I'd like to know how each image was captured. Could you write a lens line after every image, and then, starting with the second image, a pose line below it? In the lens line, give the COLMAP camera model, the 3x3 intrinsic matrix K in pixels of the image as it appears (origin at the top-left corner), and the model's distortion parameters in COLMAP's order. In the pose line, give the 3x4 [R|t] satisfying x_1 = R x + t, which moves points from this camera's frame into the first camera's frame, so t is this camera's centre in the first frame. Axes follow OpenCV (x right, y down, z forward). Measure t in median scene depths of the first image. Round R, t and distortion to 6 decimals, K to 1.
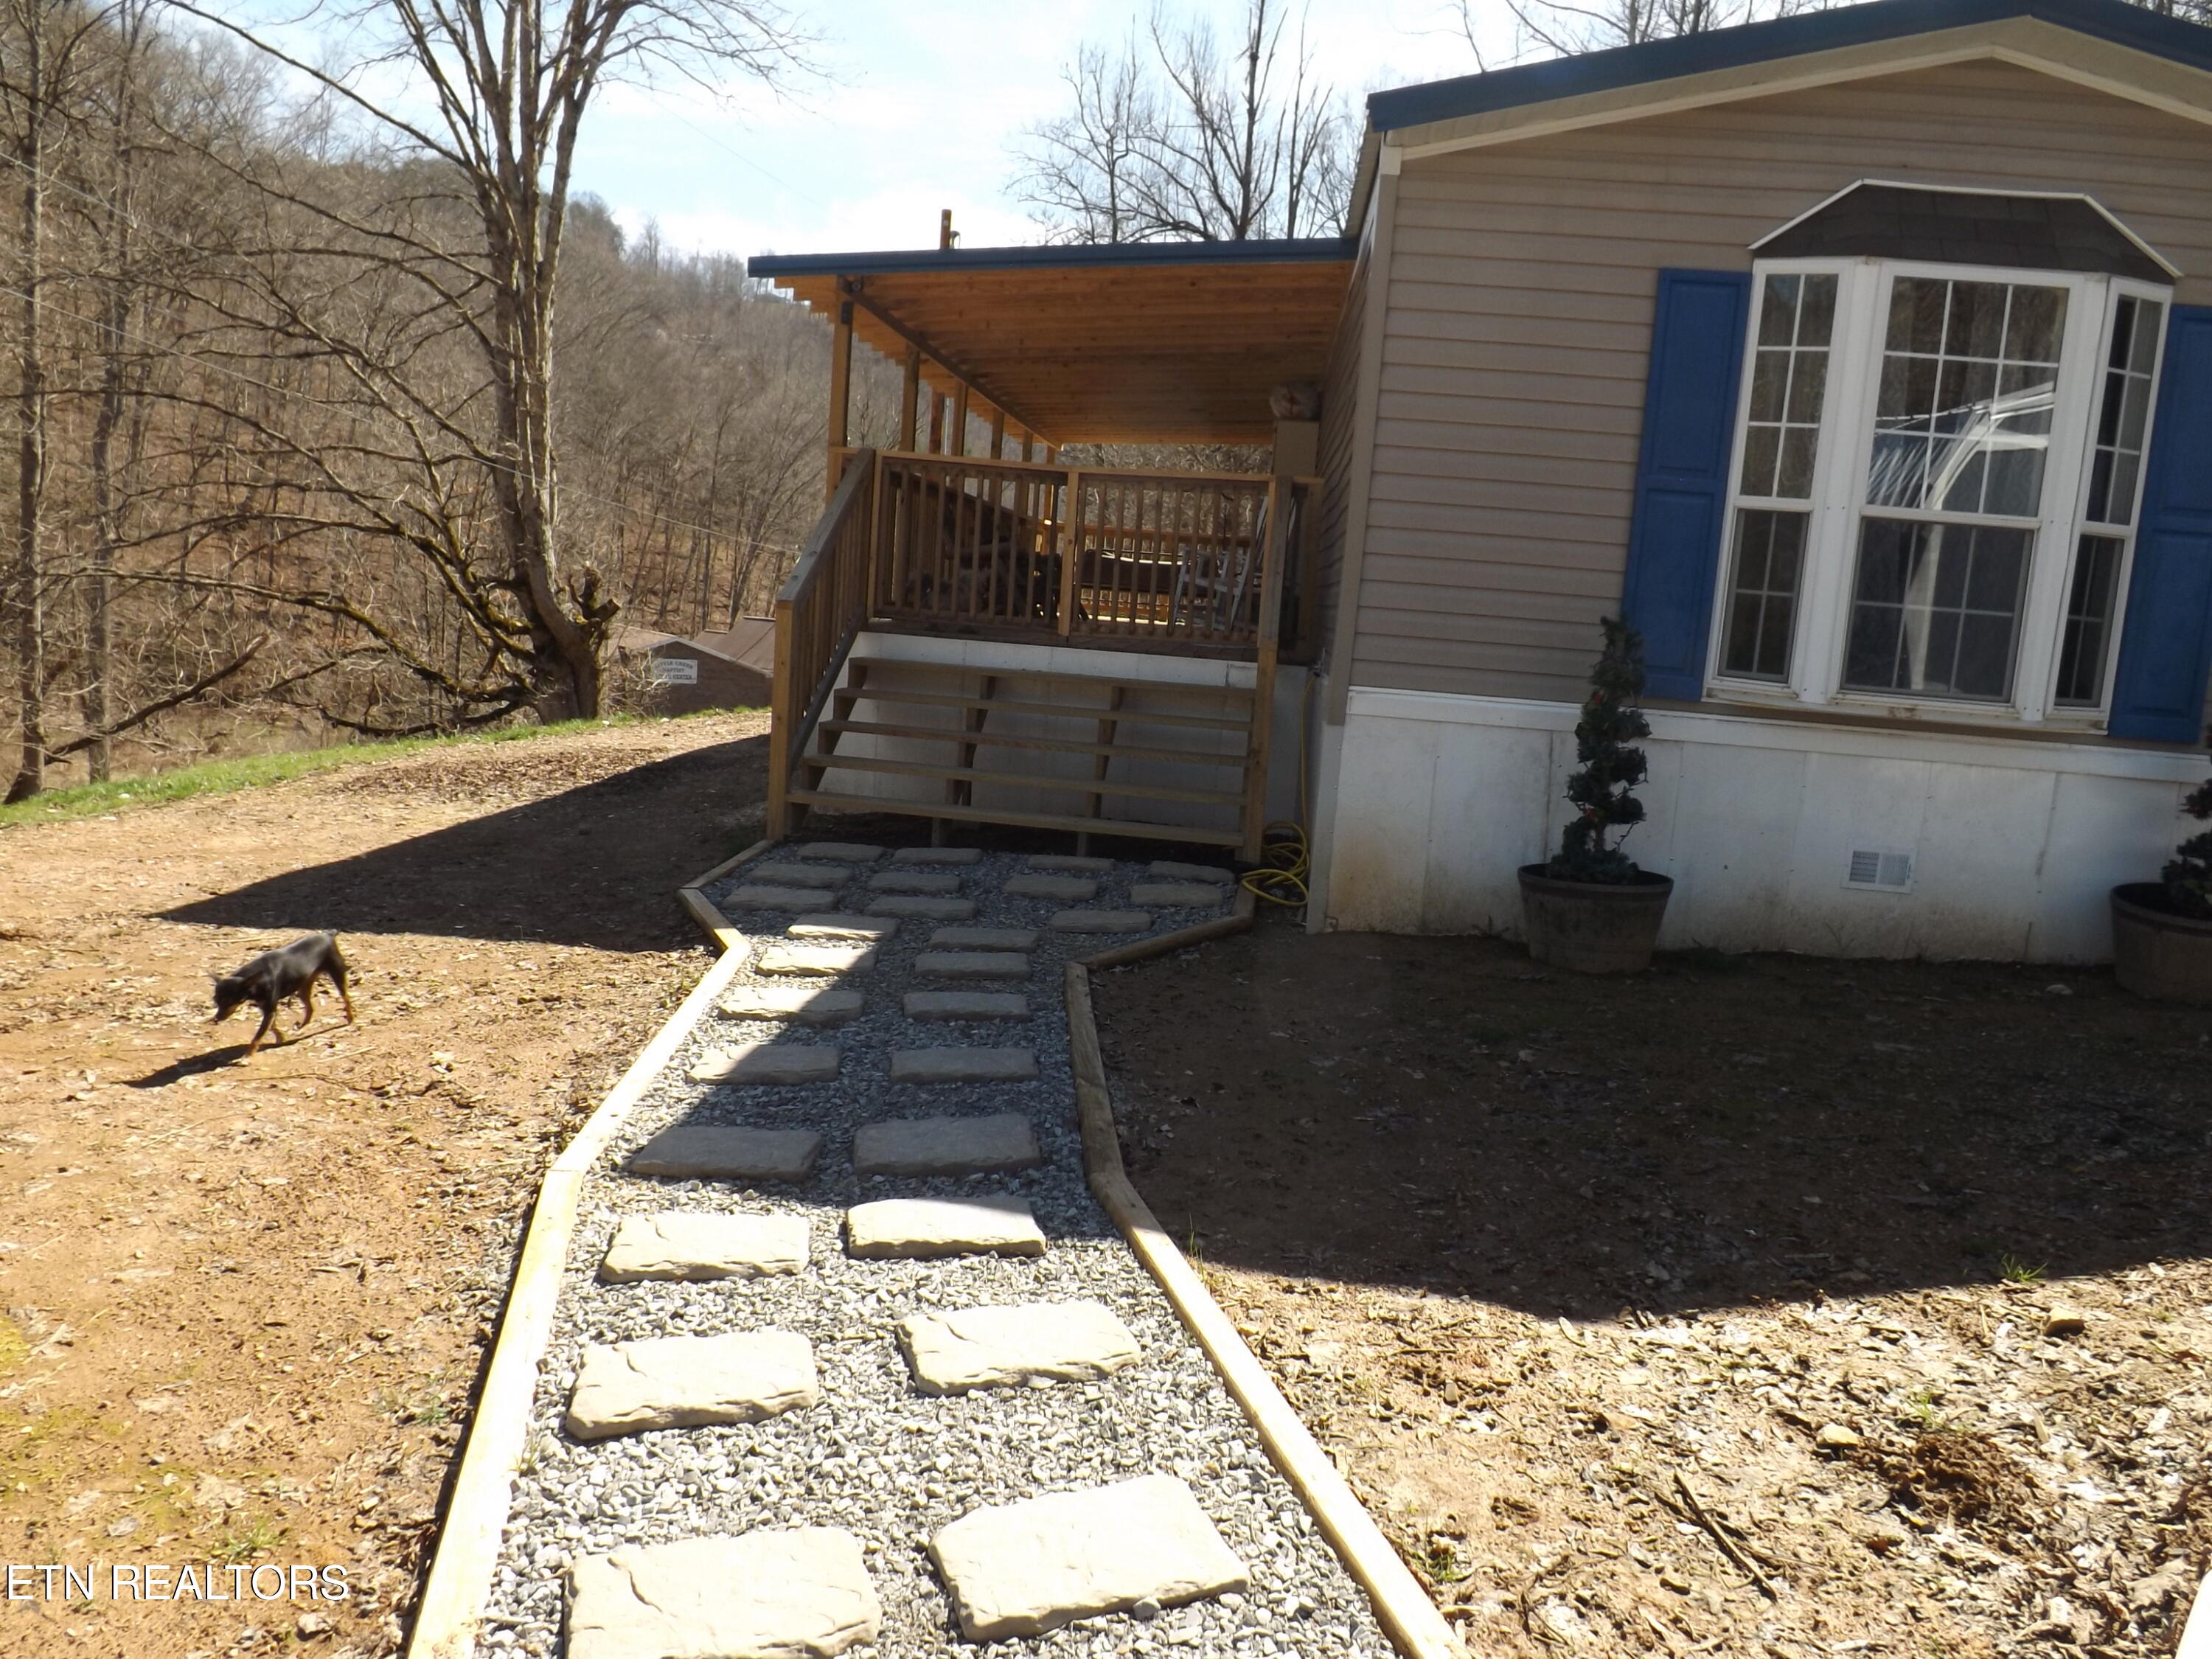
lens RADIAL K [[1596.4, 0, 1106.0], [0, 1596.4, 829.5], [0, 0, 1]] dist [-0.079370, 0.038708]
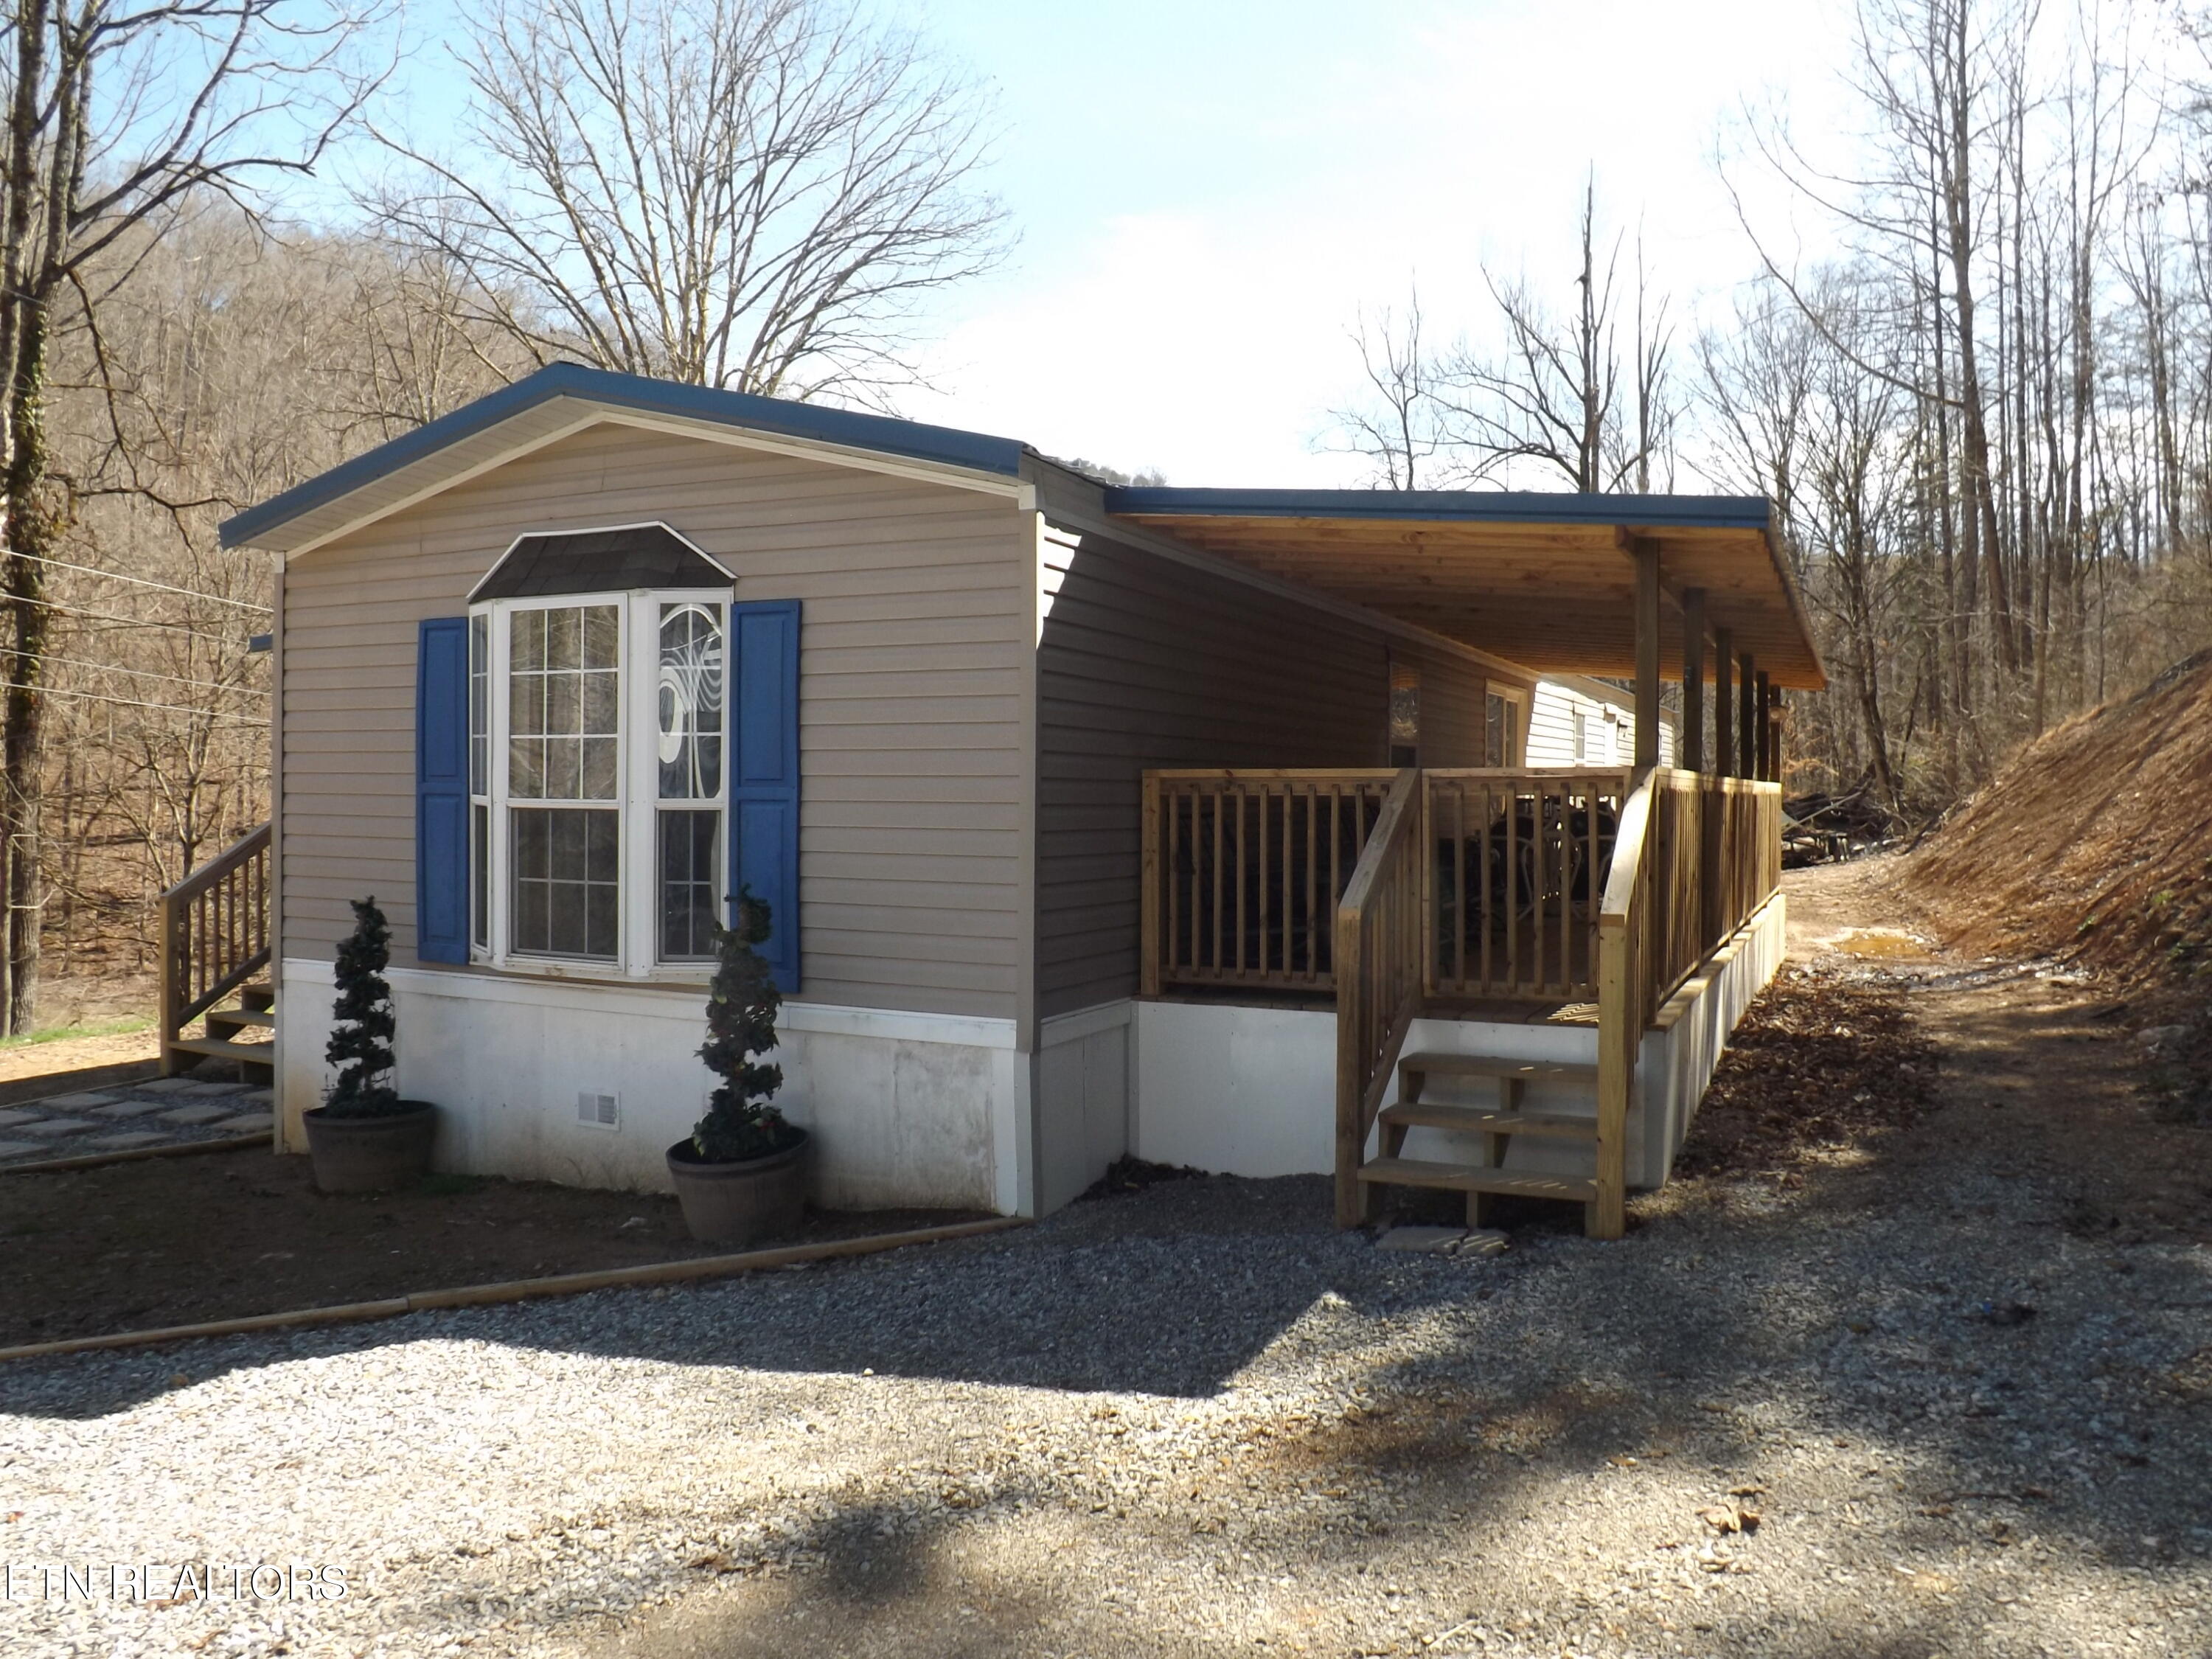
lens RADIAL K [[1596.4, 0, 1106.0], [0, 1596.4, 829.5], [0, 0, 1]] dist [-0.079370, 0.038708]
pose [[0.943380, -0.053510, -0.327371, 1.280968], [0.005735, 0.989387, -0.145191, -0.006917], [0.331666, 0.135093, 0.933674, 0.029395]]
